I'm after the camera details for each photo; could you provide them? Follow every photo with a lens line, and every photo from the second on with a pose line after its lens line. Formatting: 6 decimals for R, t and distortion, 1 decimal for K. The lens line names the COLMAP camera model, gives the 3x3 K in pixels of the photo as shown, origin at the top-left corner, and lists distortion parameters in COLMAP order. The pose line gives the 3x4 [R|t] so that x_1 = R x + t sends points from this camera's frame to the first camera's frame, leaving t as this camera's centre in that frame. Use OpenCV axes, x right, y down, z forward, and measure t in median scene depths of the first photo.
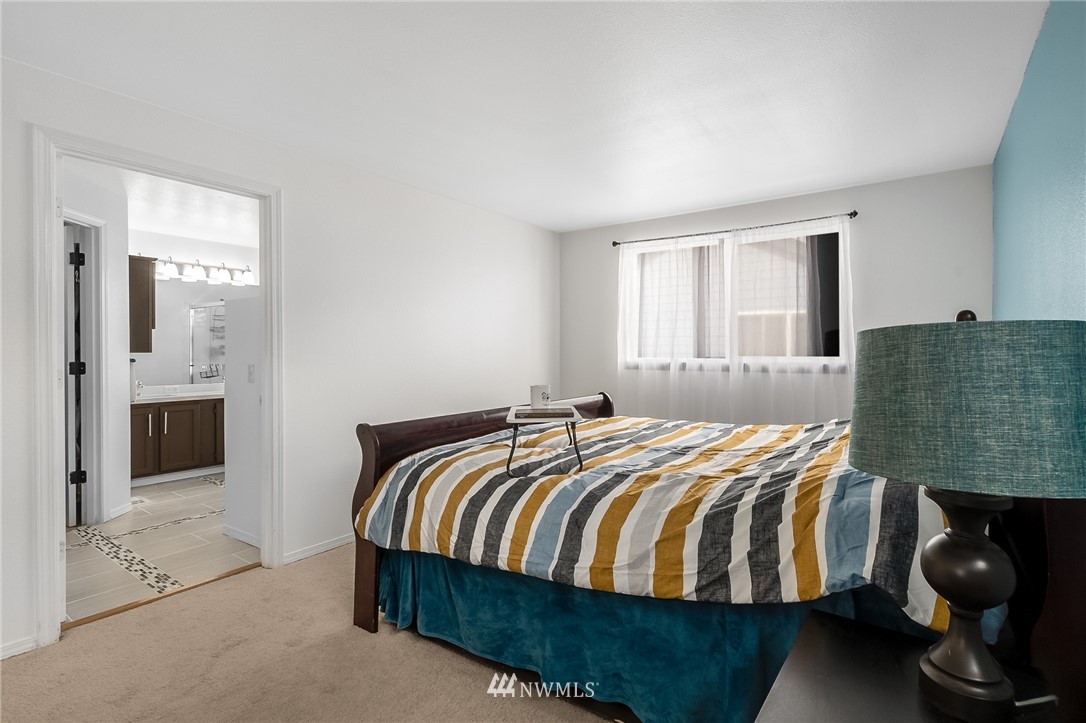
lens RADIAL K [[513.6, 0, 612.6], [0, 513.6, 351.8], [0, 0, 1]] dist [0.001262, 0.000176]
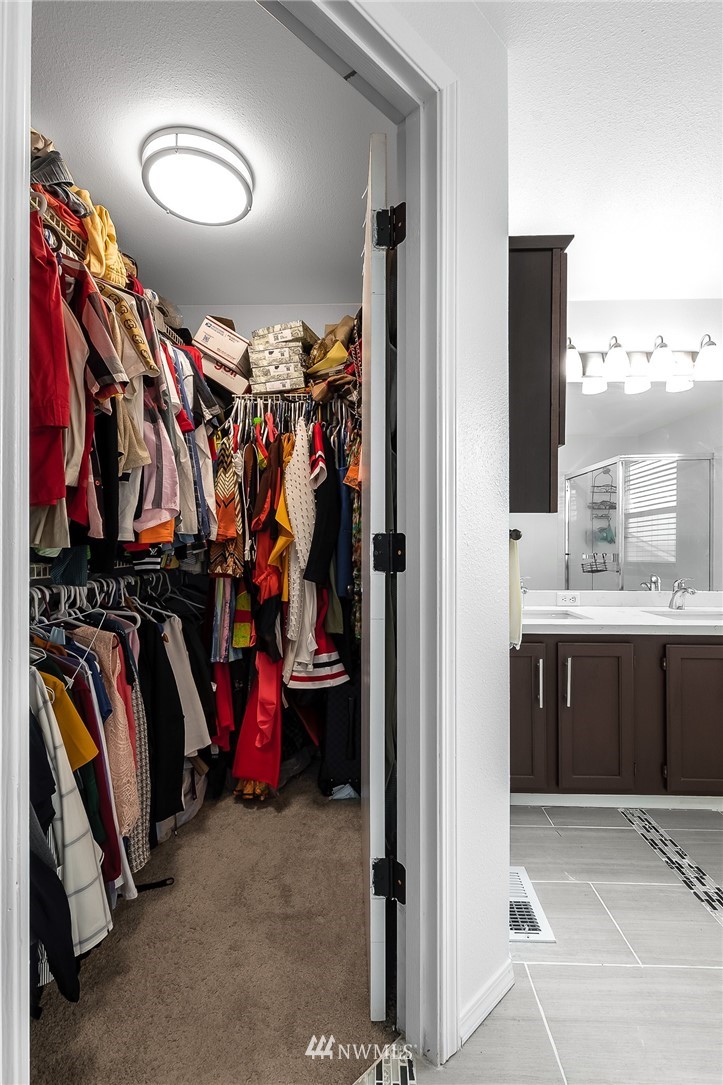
lens RADIAL K [[482.7, 0, 361.5], [0, 482.7, 542.5], [0, 0, 1]] dist [0.004271, 0.000477]
pose [[0.503967, 0.001284, -0.863722, -0.622264], [-0.006403, 0.999977, -0.002249, 0.021130], [0.863699, 0.006663, 0.503963, 0.659281]]
